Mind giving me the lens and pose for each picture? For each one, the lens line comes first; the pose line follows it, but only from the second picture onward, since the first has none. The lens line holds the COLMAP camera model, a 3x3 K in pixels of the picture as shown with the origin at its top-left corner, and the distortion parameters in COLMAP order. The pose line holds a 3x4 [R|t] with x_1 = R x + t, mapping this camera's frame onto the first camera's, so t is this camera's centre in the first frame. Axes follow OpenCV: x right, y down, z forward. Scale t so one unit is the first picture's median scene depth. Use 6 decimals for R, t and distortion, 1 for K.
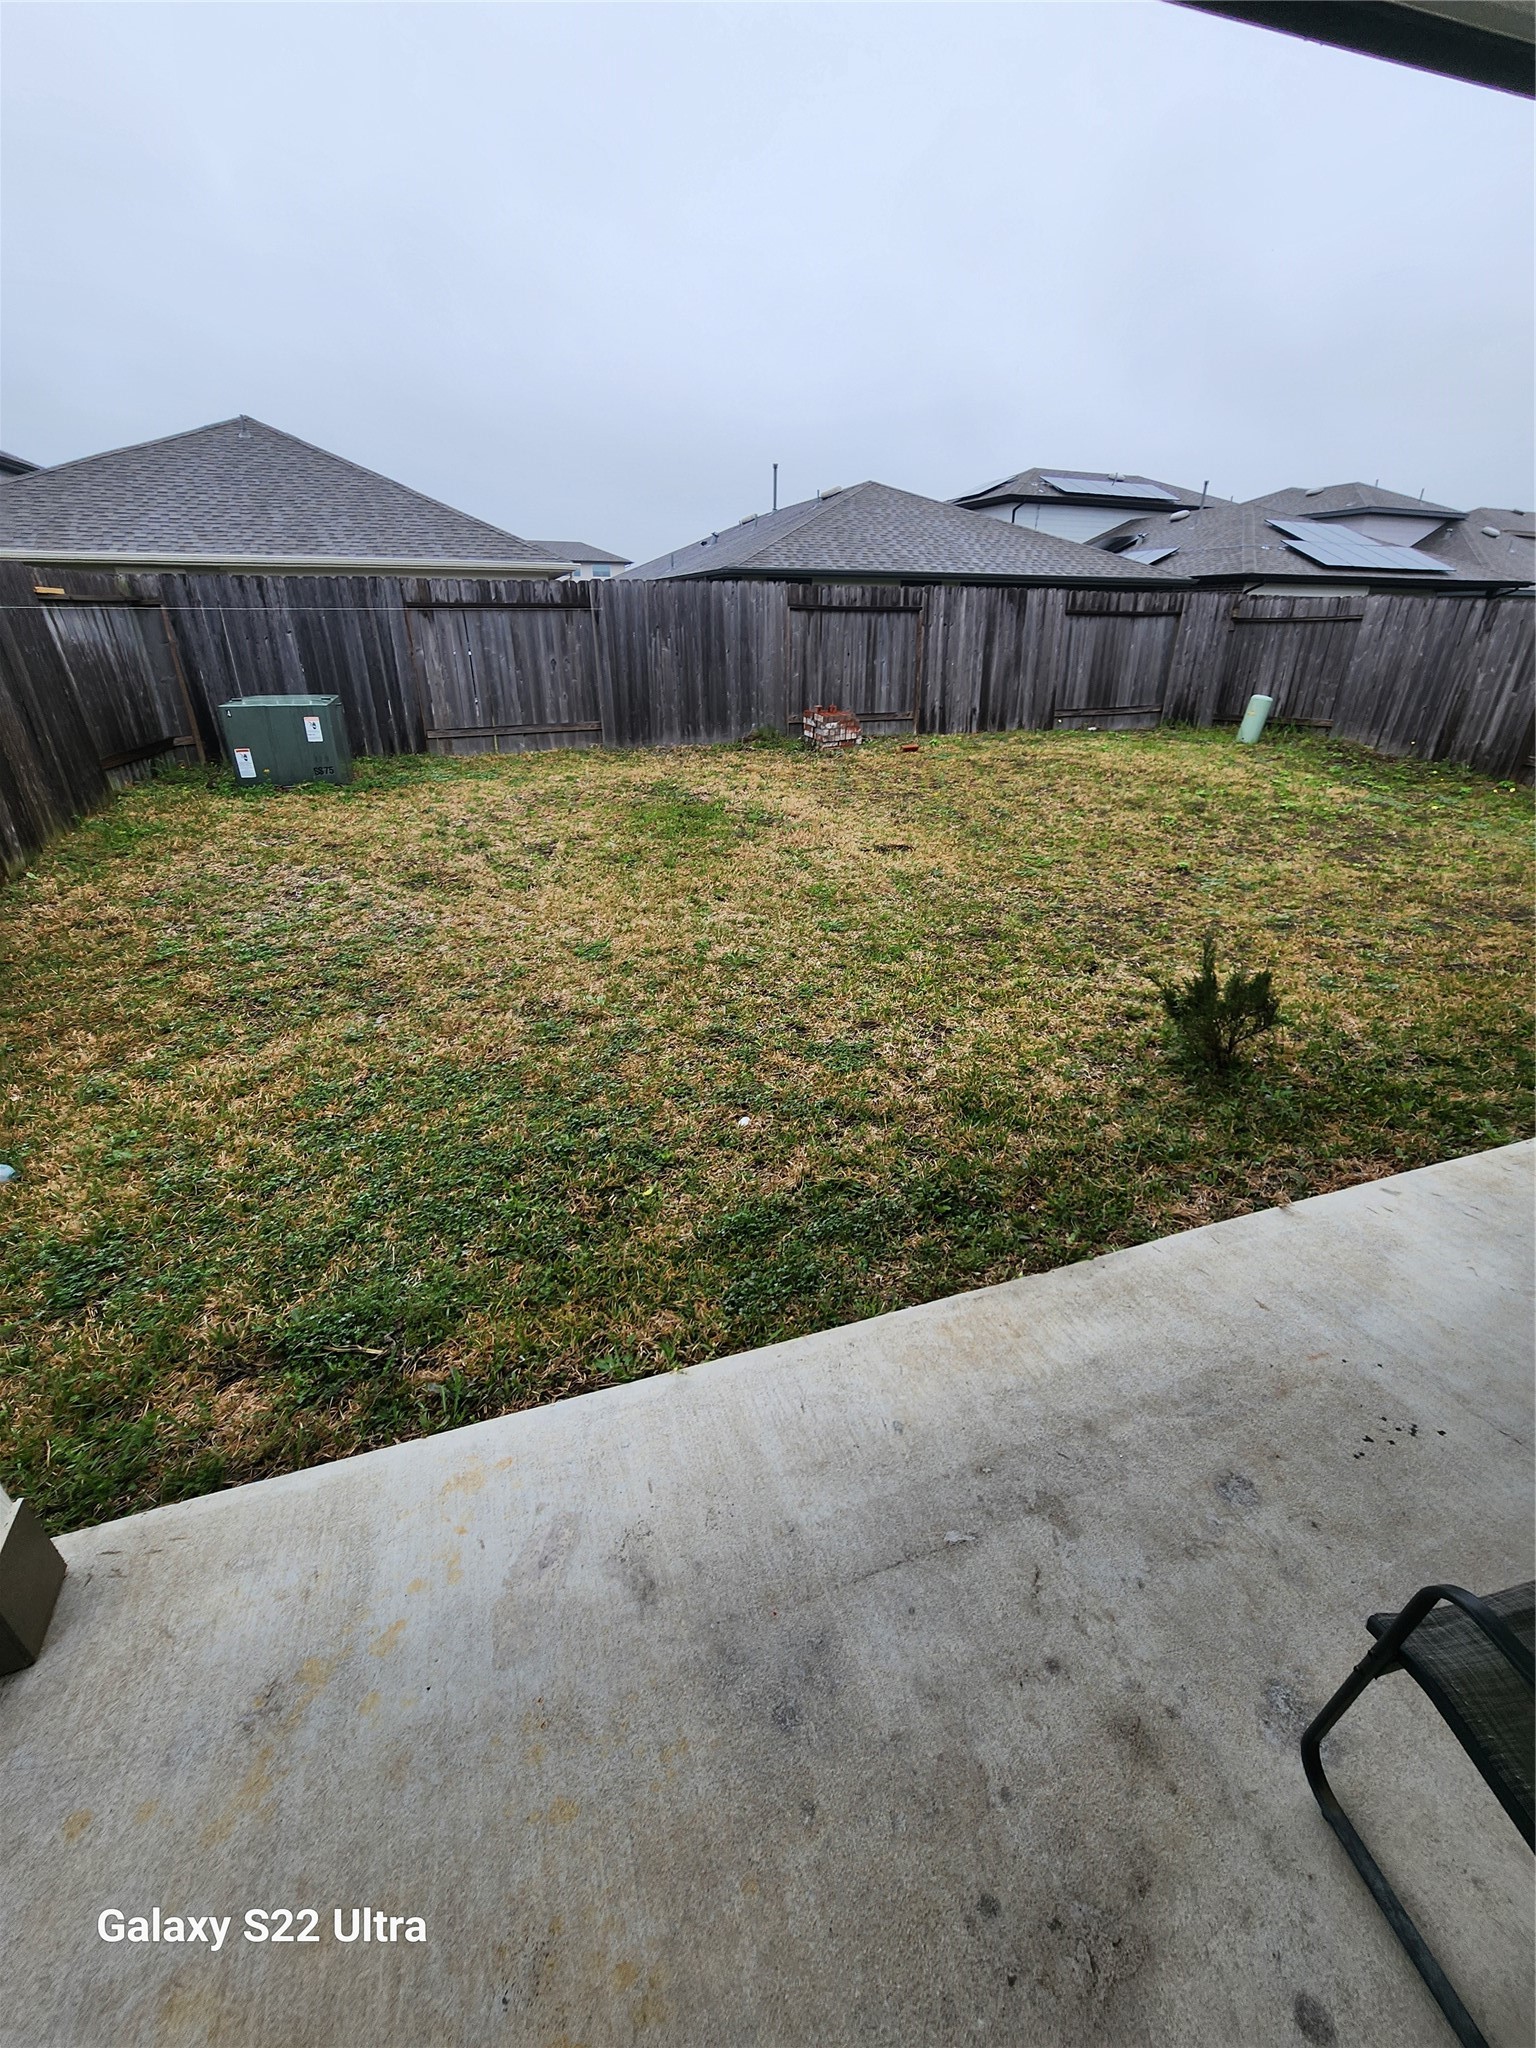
lens RADIAL K [[840.4, 0, 773.2], [0, 840.4, 1024.7], [0, 0, 1]] dist [0.002357, 0.000516]
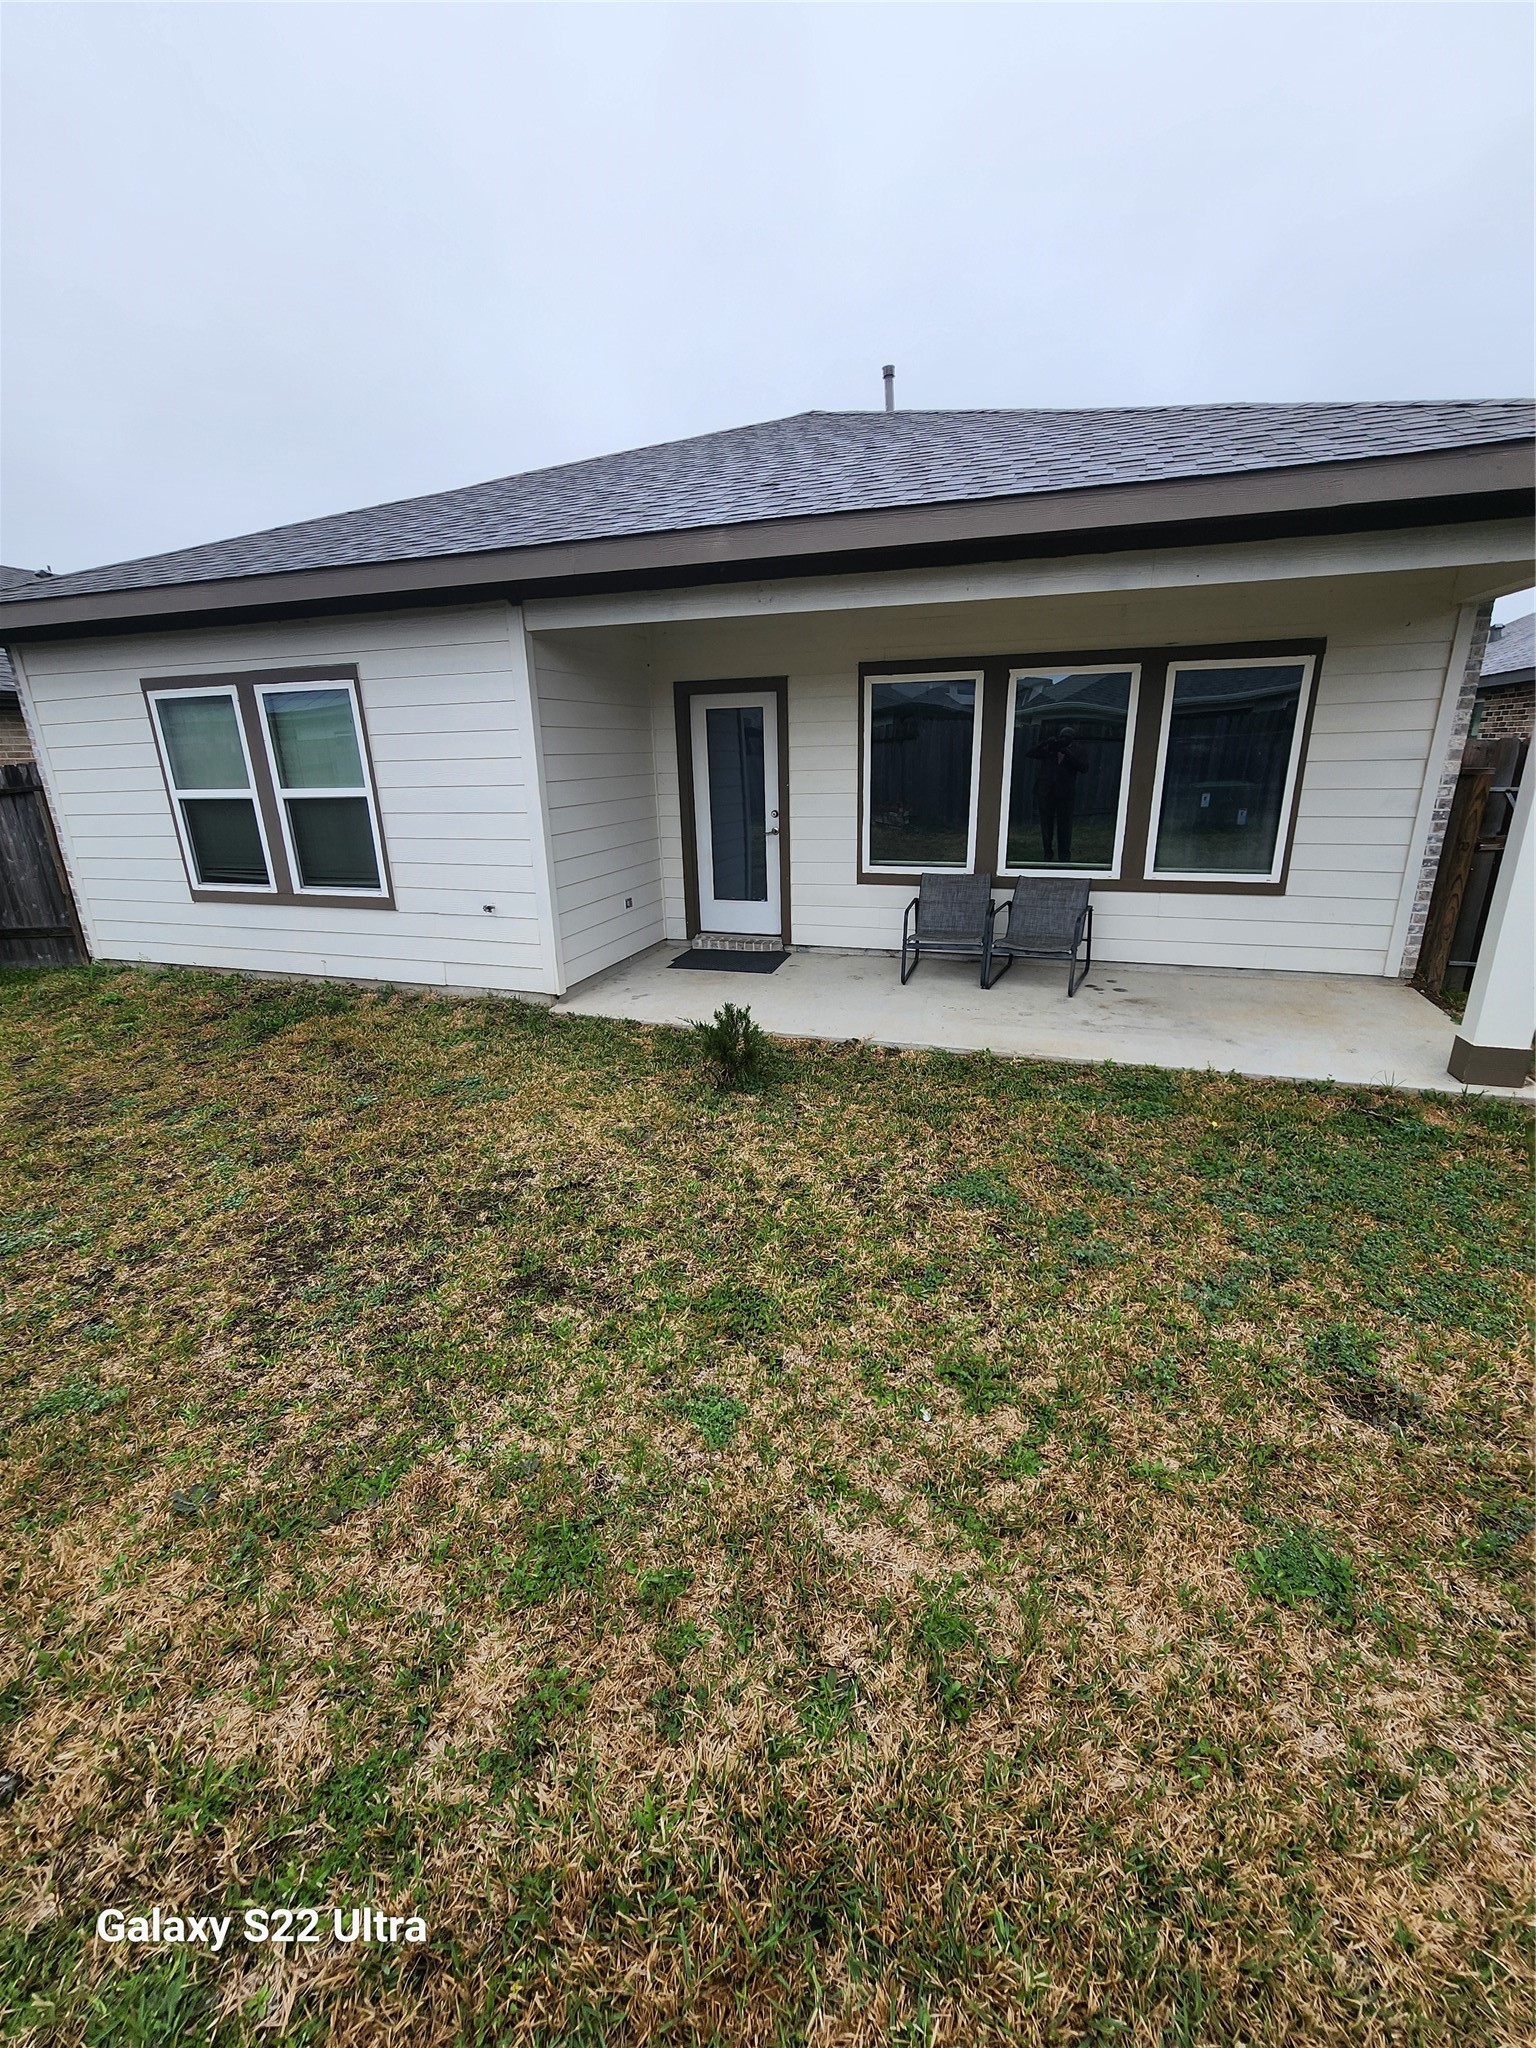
lens RADIAL K [[840.4, 0, 773.2], [0, 840.4, 1024.7], [0, 0, 1]] dist [0.002357, 0.000516]
pose [[-0.799487, -0.170294, 0.576038, -0.496634], [0.276335, 0.747203, 0.604422, -1.502516], [-0.533347, 0.642407, -0.550321, 3.065402]]
